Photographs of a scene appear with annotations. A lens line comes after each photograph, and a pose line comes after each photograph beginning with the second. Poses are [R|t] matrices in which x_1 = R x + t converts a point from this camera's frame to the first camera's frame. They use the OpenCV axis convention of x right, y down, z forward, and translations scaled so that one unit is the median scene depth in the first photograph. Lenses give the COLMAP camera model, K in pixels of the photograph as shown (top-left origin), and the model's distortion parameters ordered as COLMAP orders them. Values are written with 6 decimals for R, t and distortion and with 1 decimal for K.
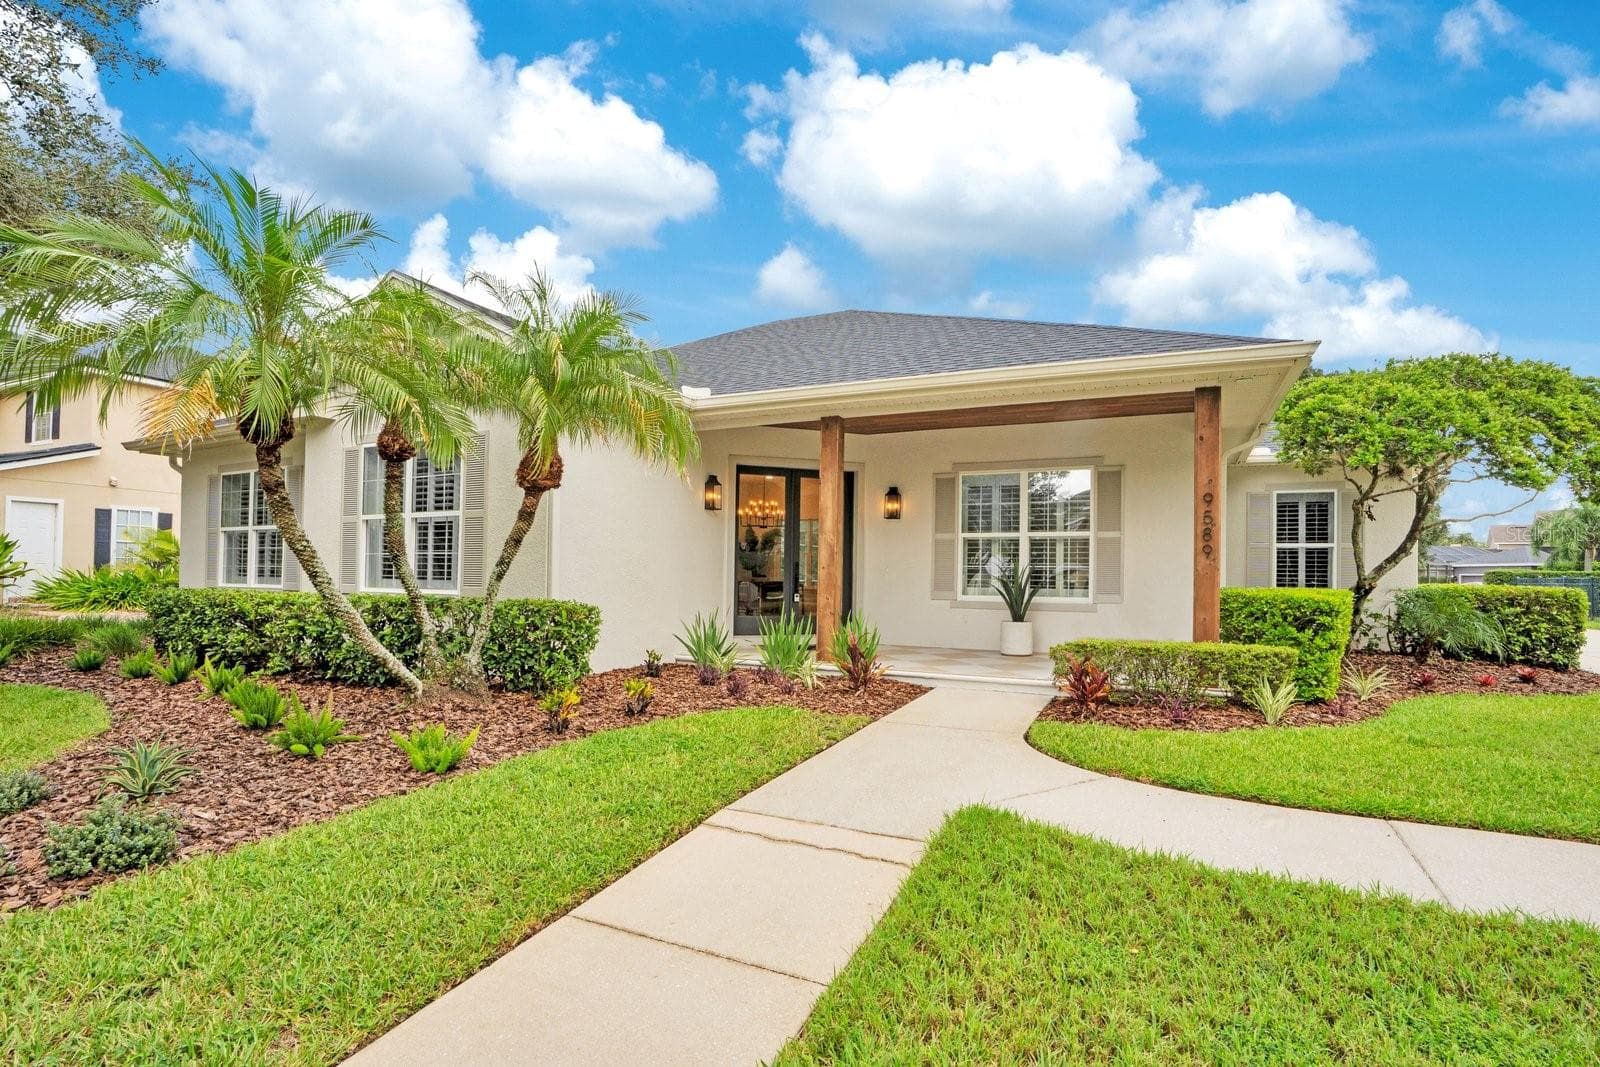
lens RADIAL K [[826.1, 0, 837.0], [0, 826.1, 562.6], [0, 0, 1]] dist [-0.073542, 0.040625]
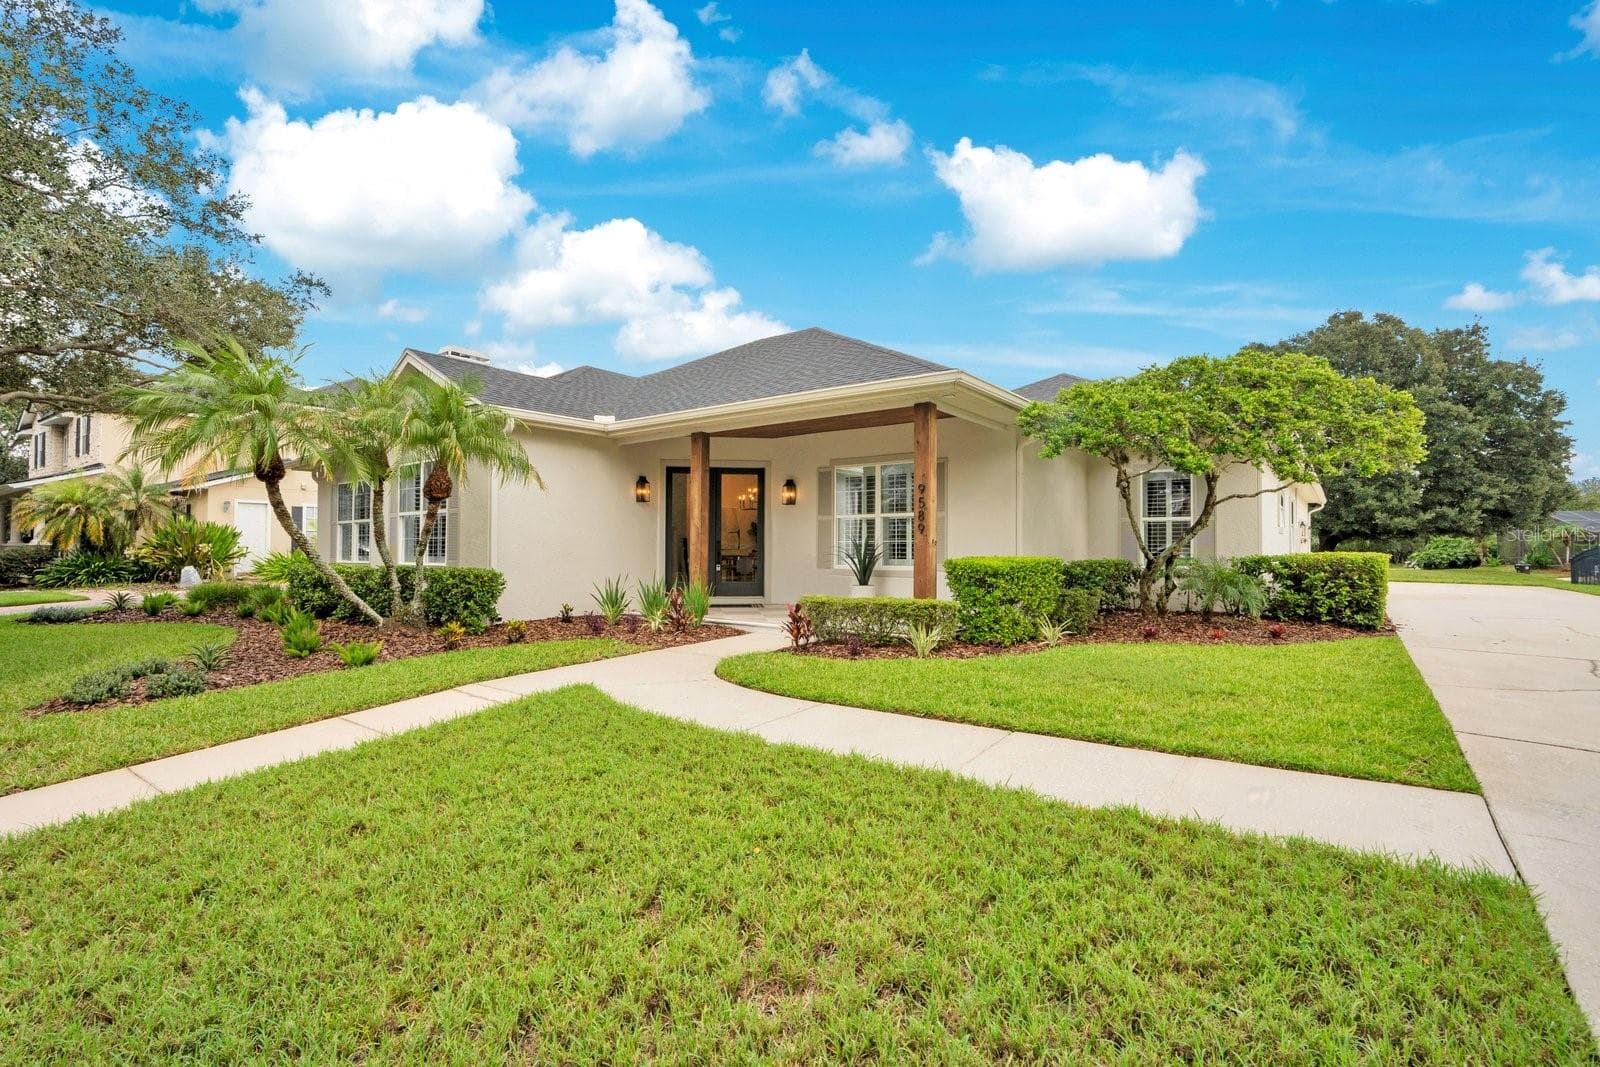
lens RADIAL K [[808.8, 0, 800.0], [0, 808.8, 533.5], [0, 0, 1]] dist [-0.057635, 0.039119]
pose [[0.974795, -0.015328, -0.222574, 0.443047], [0.013878, 0.999871, -0.008074, 0.001146], [0.222669, 0.004781, 0.974882, -0.247922]]
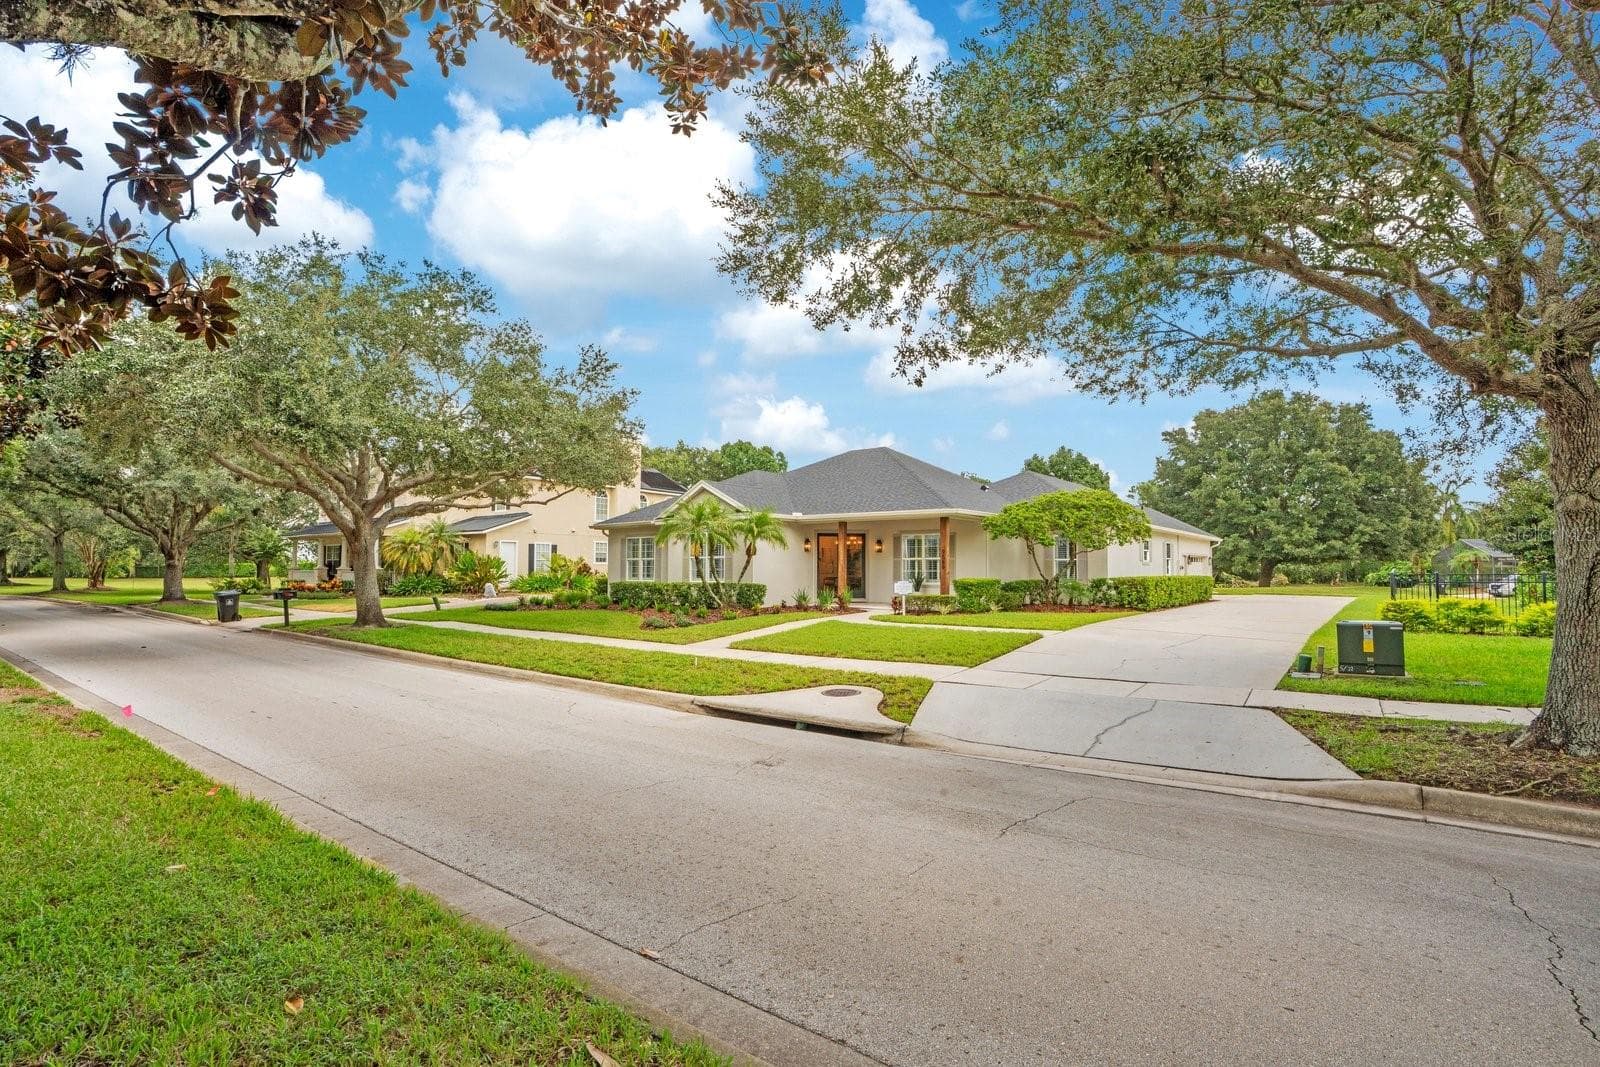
lens RADIAL K [[808.8, 0, 800.0], [0, 808.8, 533.5], [0, 0, 1]] dist [-0.057635, 0.039119]
pose [[0.967096, -0.021648, -0.253488, 0.577764], [0.013886, 0.999379, -0.032371, -0.042445], [0.254031, 0.027786, 0.966797, -1.827875]]
